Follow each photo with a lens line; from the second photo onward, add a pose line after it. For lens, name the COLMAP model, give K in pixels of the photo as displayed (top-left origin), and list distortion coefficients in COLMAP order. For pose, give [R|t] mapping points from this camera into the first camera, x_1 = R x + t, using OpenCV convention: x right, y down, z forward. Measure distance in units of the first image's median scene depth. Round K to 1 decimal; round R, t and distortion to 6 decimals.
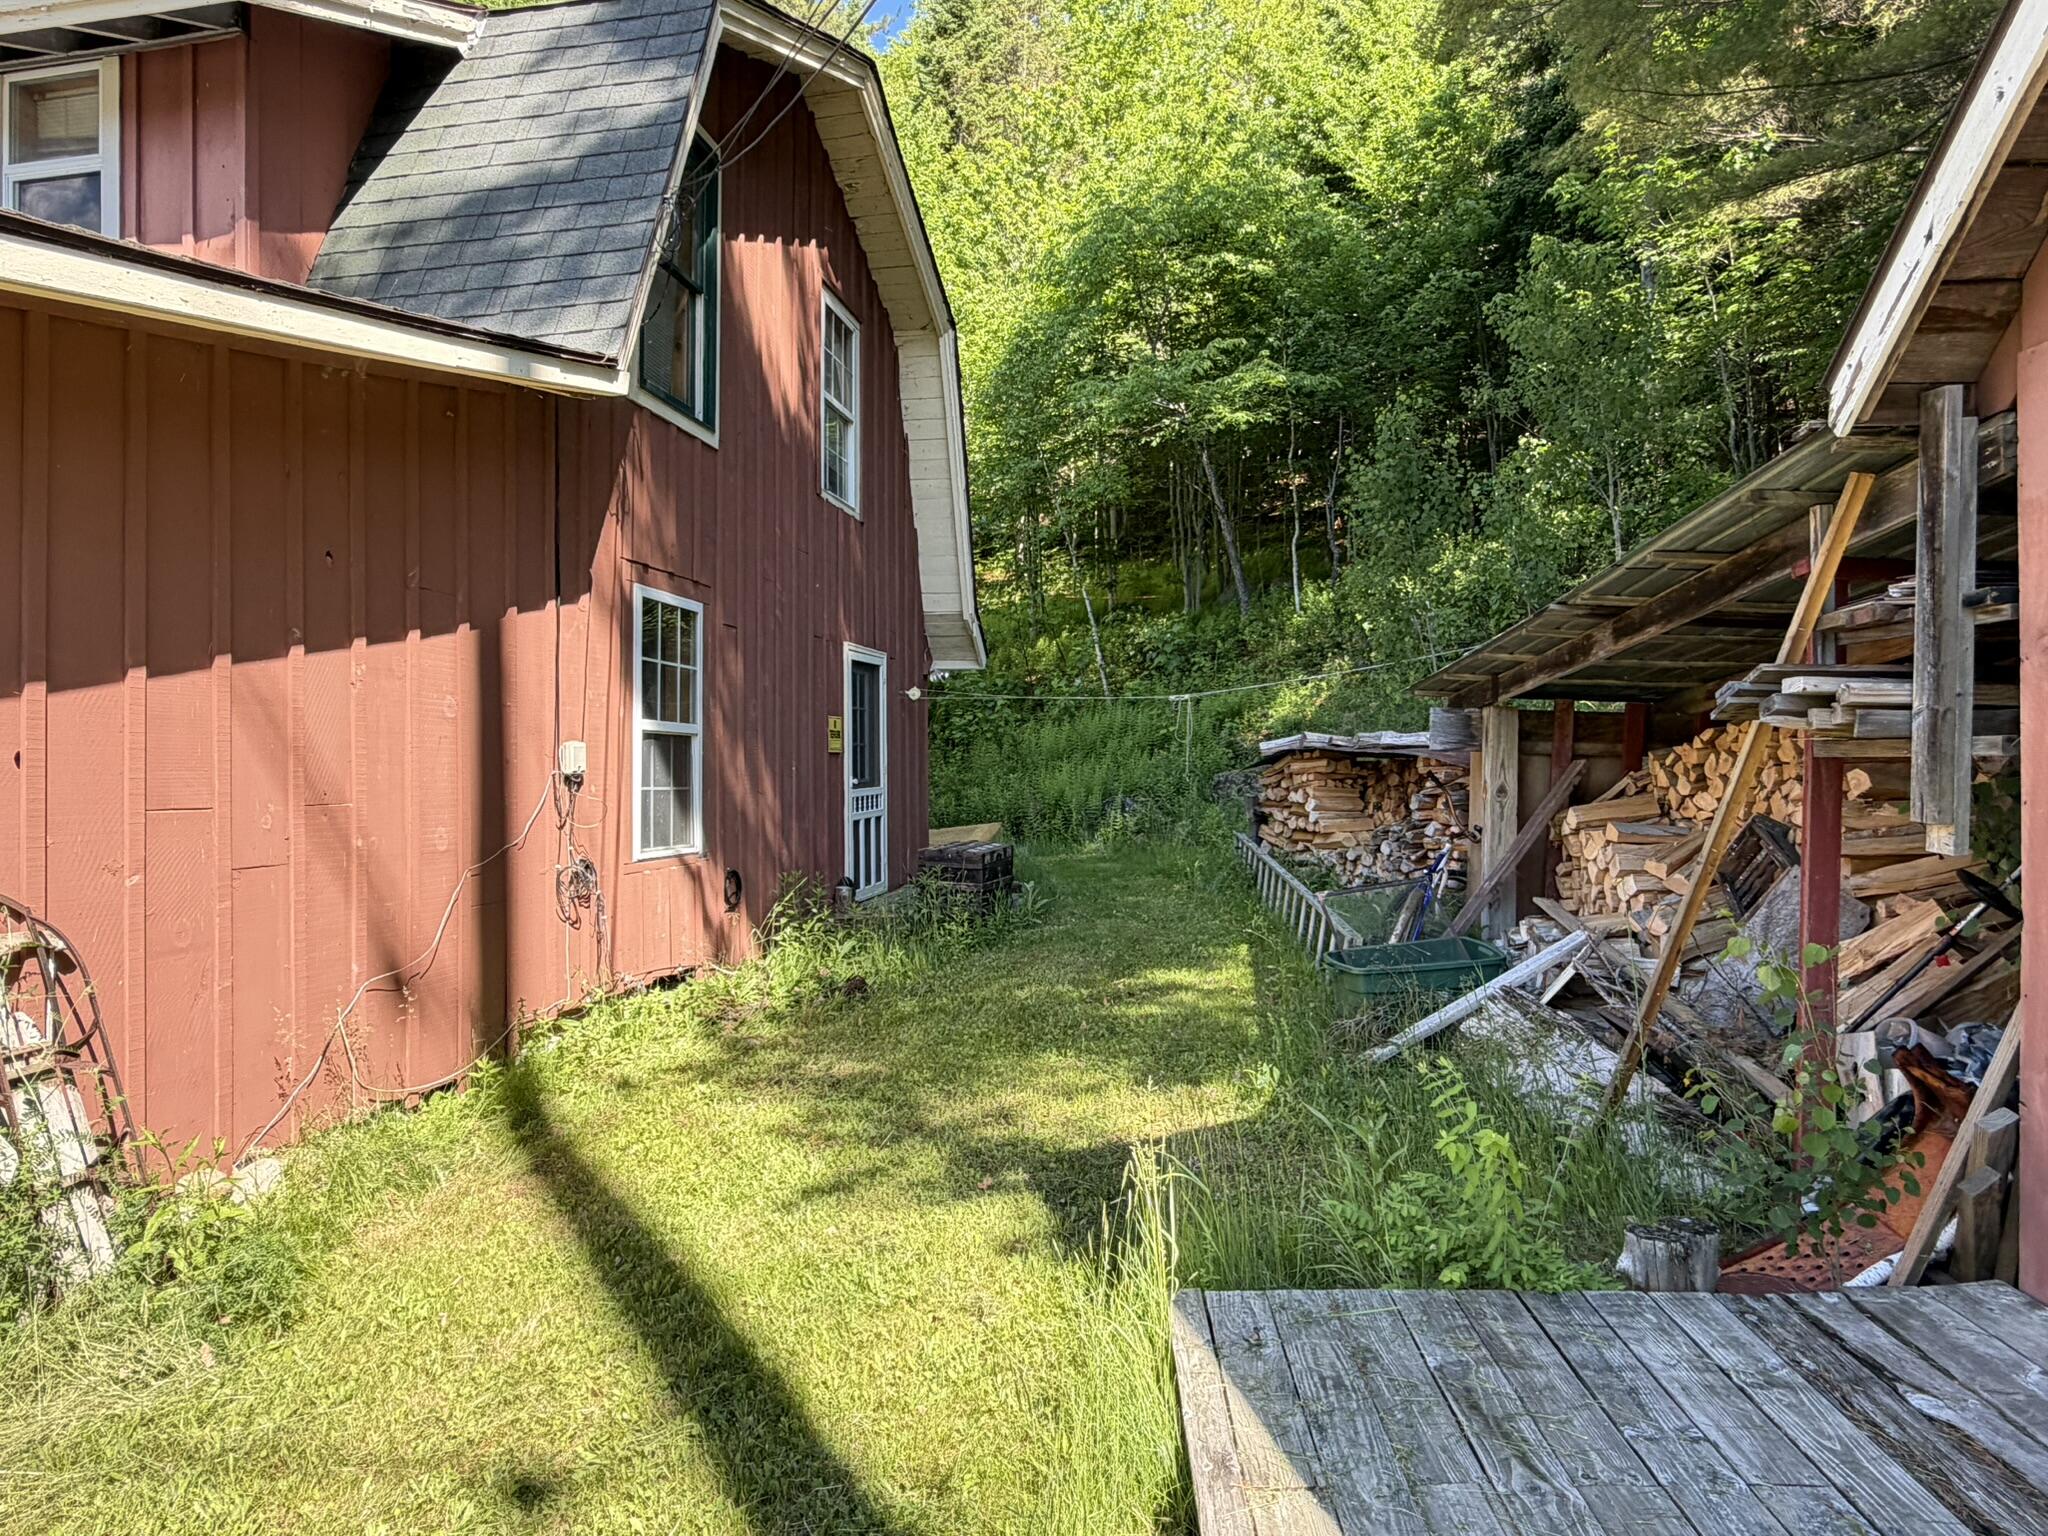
lens RADIAL K [[1216.5, 0, 1020.7], [0, 1216.5, 777.3], [0, 0, 1]] dist [-0.000515, -0.004087]
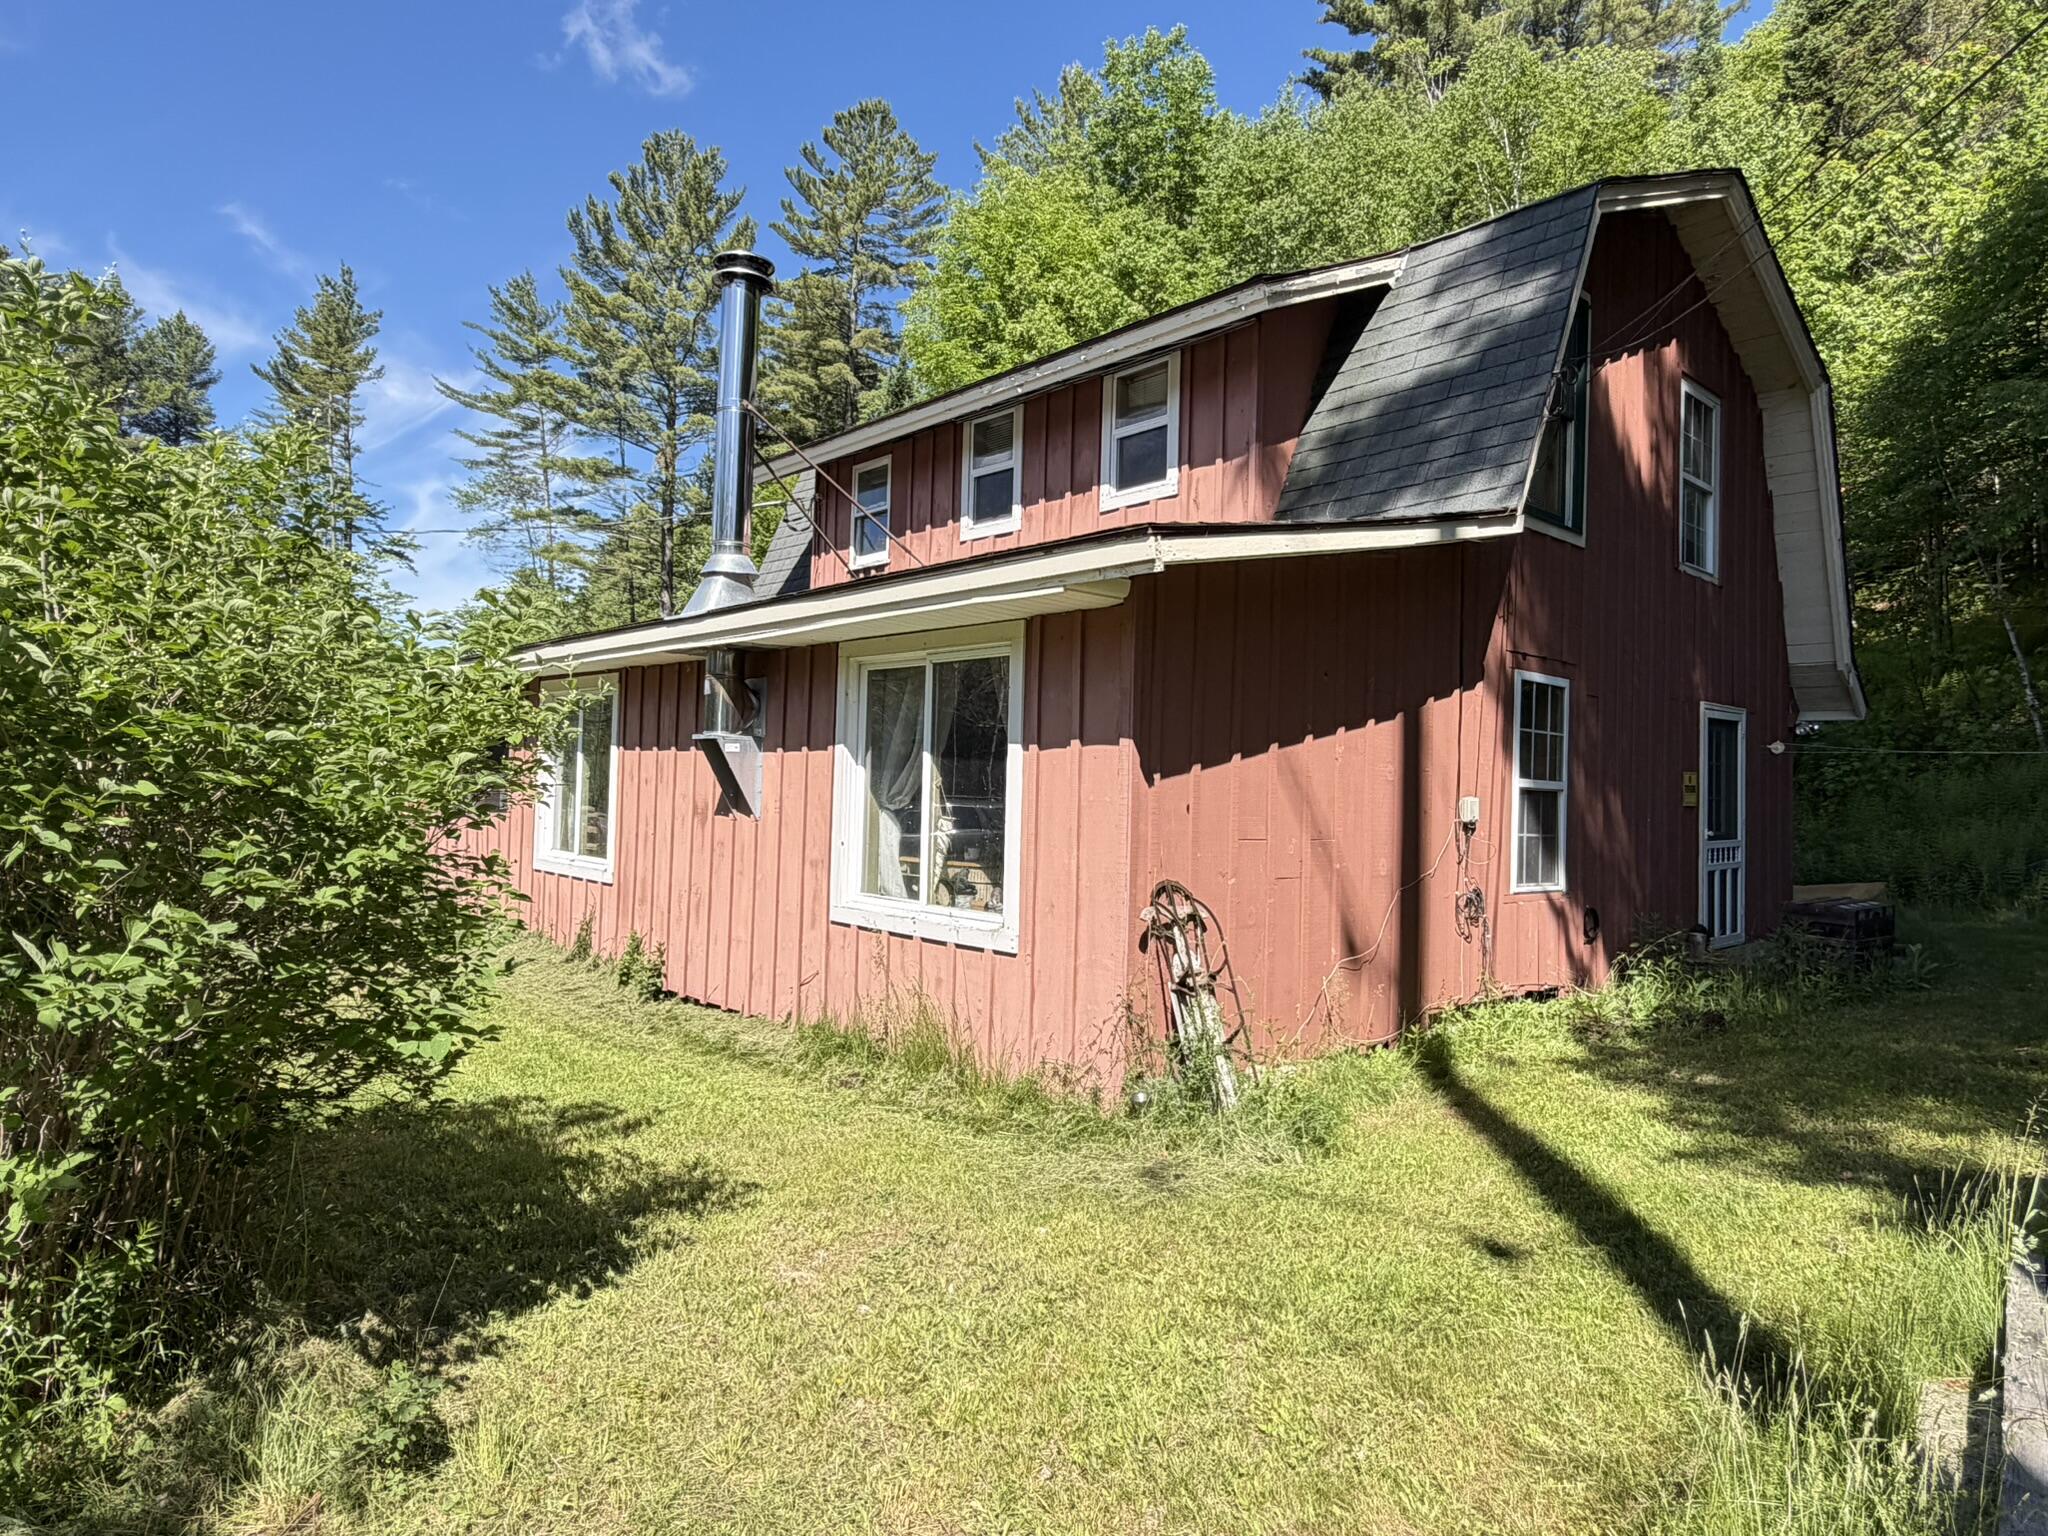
lens RADIAL K [[1216.5, 0, 1027.2], [0, 1216.5, 778.1], [0, 0, 1]] dist [-0.000515, -0.004087]
pose [[0.802815, 0.004687, -0.596210, 0.021910], [-0.025258, 0.999339, -0.026155, -0.003203], [0.595693, 0.036057, 0.802403, -0.276248]]
